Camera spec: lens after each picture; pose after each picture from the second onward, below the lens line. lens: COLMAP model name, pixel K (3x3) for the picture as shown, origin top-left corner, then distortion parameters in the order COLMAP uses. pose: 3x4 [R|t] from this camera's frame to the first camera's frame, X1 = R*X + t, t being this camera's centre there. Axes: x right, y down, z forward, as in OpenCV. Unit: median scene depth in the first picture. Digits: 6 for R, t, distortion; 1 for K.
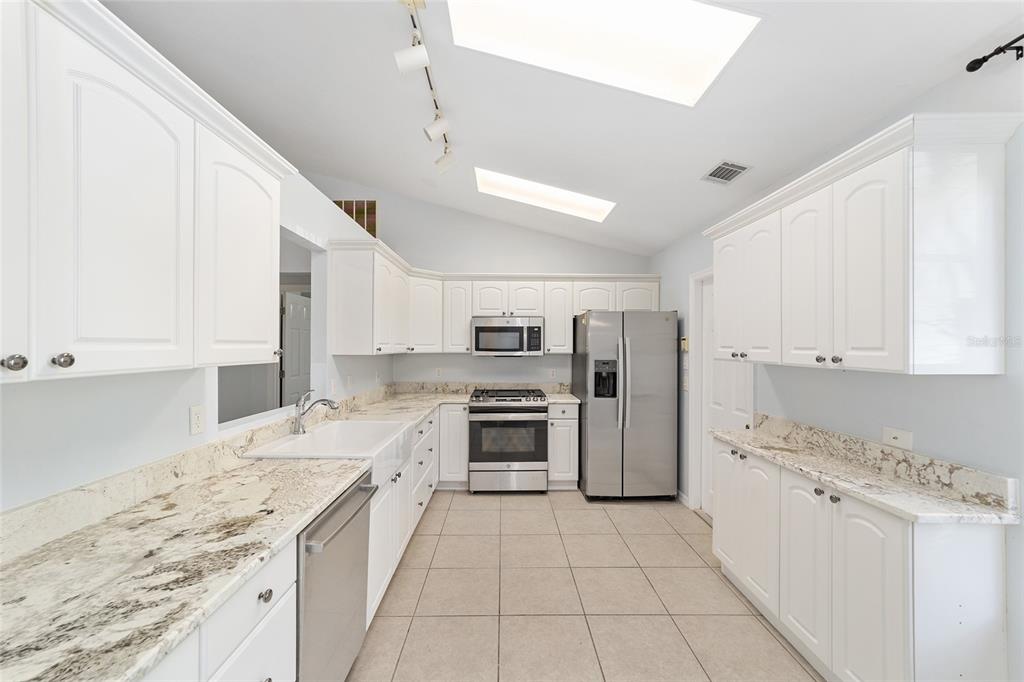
lens RADIAL K [[395.3, 0, 508.6], [0, 395.3, 343.5], [0, 0, 1]] dist [-0.017082, 0.008948]
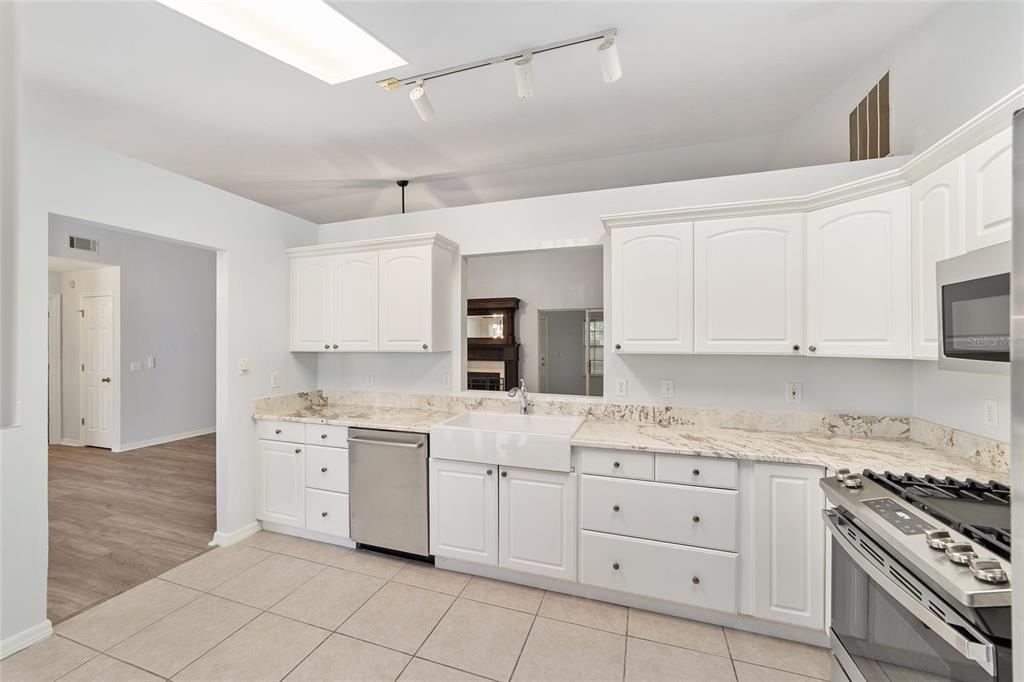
lens RADIAL K [[402.0, 0, 506.0], [0, 402.0, 340.5], [0, 0, 1]] dist [-0.015215, 0.009055]
pose [[-0.340461, -0.007017, -0.940232, 0.432559], [0.005492, 0.999940, -0.009451, 0.007049], [0.940243, -0.008381, -0.340402, 0.878119]]
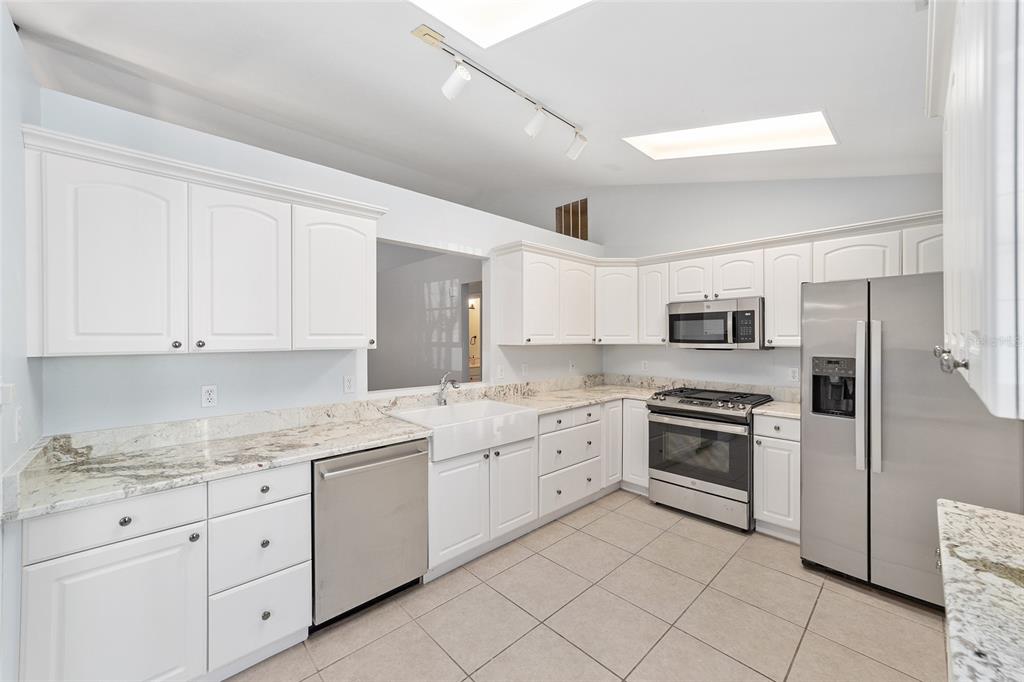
lens RADIAL K [[395.3, 0, 513.0], [0, 395.3, 336.7], [0, 0, 1]] dist [0.000067, 0.000149]
pose [[0.679106, -0.005490, -0.734019, 0.371726], [0.008176, 0.999967, 0.000085, 0.003927], [0.733994, -0.006059, 0.679129, 0.182633]]
